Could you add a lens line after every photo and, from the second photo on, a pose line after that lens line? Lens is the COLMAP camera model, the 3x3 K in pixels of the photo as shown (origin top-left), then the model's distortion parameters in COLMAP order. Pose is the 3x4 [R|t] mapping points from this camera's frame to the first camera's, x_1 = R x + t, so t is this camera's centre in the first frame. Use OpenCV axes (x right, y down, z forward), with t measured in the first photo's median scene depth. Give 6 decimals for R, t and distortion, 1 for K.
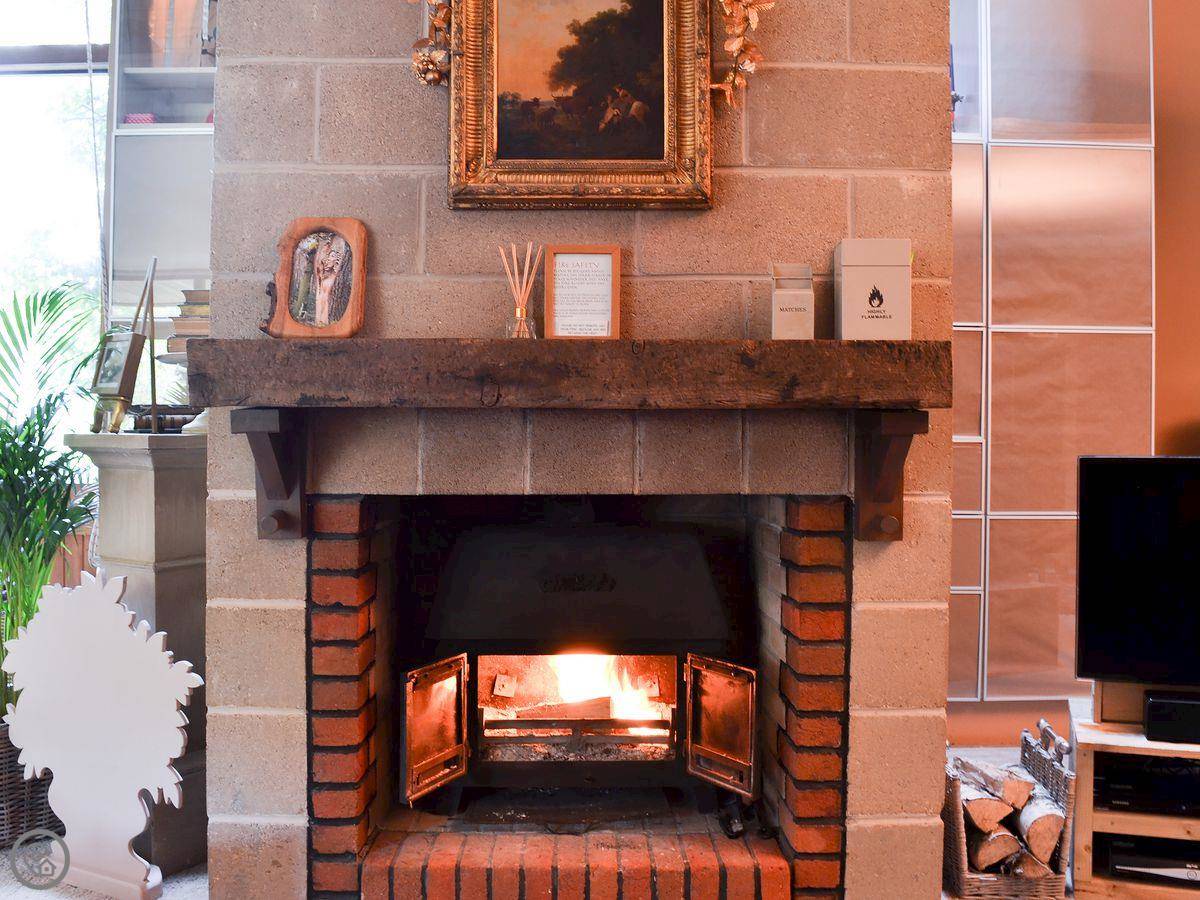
lens RADIAL K [[1128.6, 0, 600.0], [0, 1128.6, 450.0], [0, 0, 1]] dist [-0.093759, 0.011782]
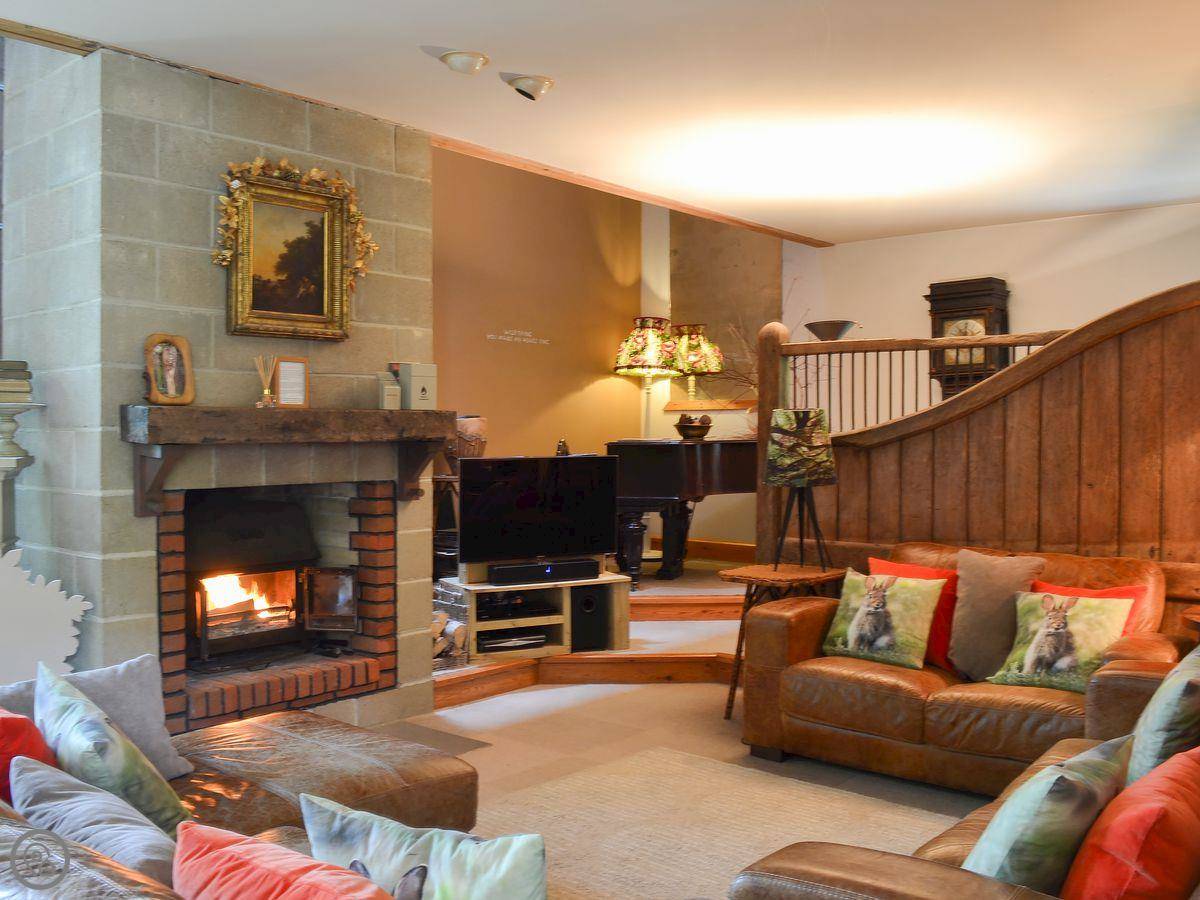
lens RADIAL K [[1128.6, 0, 600.0], [0, 1128.6, 450.0], [0, 0, 1]] dist [-0.093759, 0.011782]
pose [[0.653095, -0.017571, 0.757072, -1.131951], [0.008199, 0.999836, 0.016133, -0.047100], [-0.757231, -0.004329, 0.653132, -0.676479]]
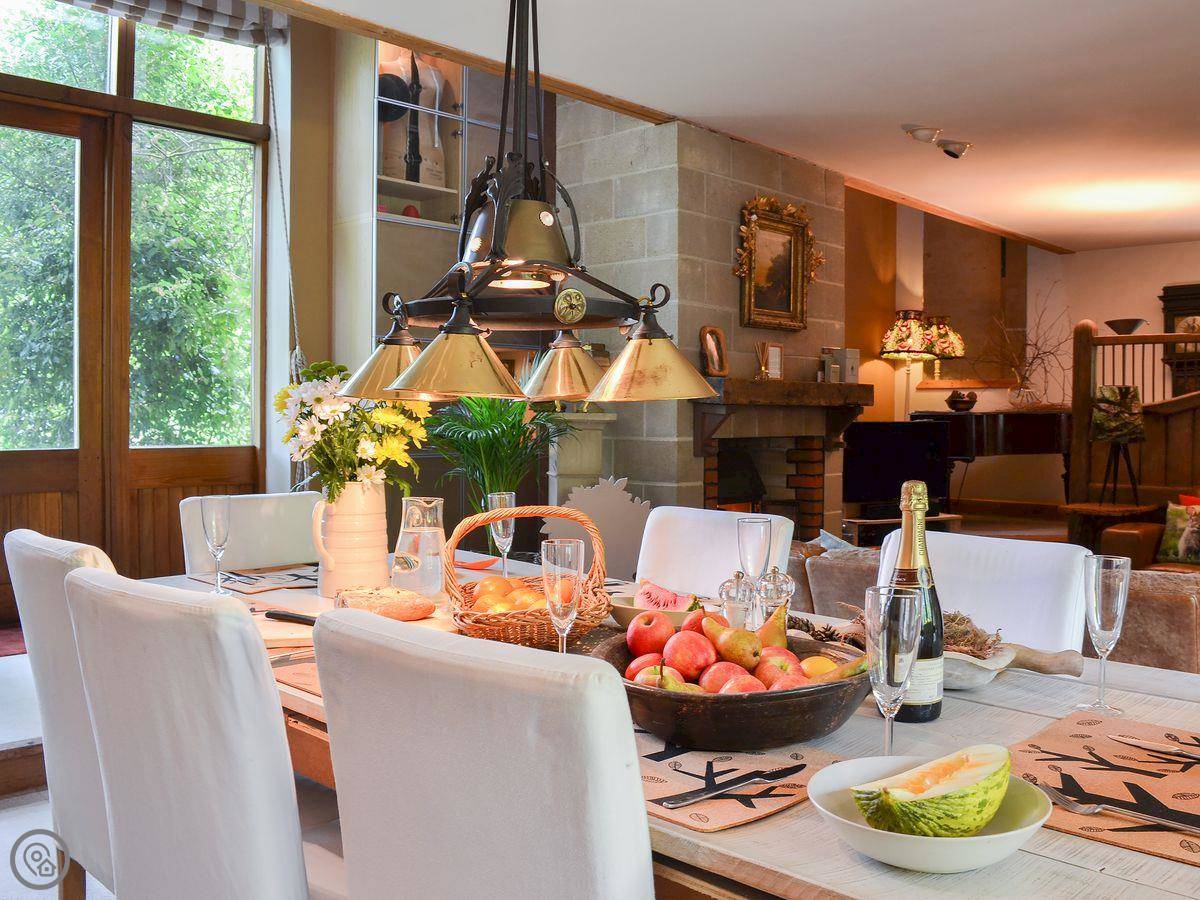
lens RADIAL K [[1113.3, 0, 602.3], [0, 1113.3, 453.9], [0, 0, 1]] dist [-0.124742, -0.001947]
pose [[0.694622, -0.027022, 0.718867, -2.172131], [0.002034, 0.999364, 0.035601, -0.014097], [-0.719372, -0.023267, 0.694235, -0.532931]]
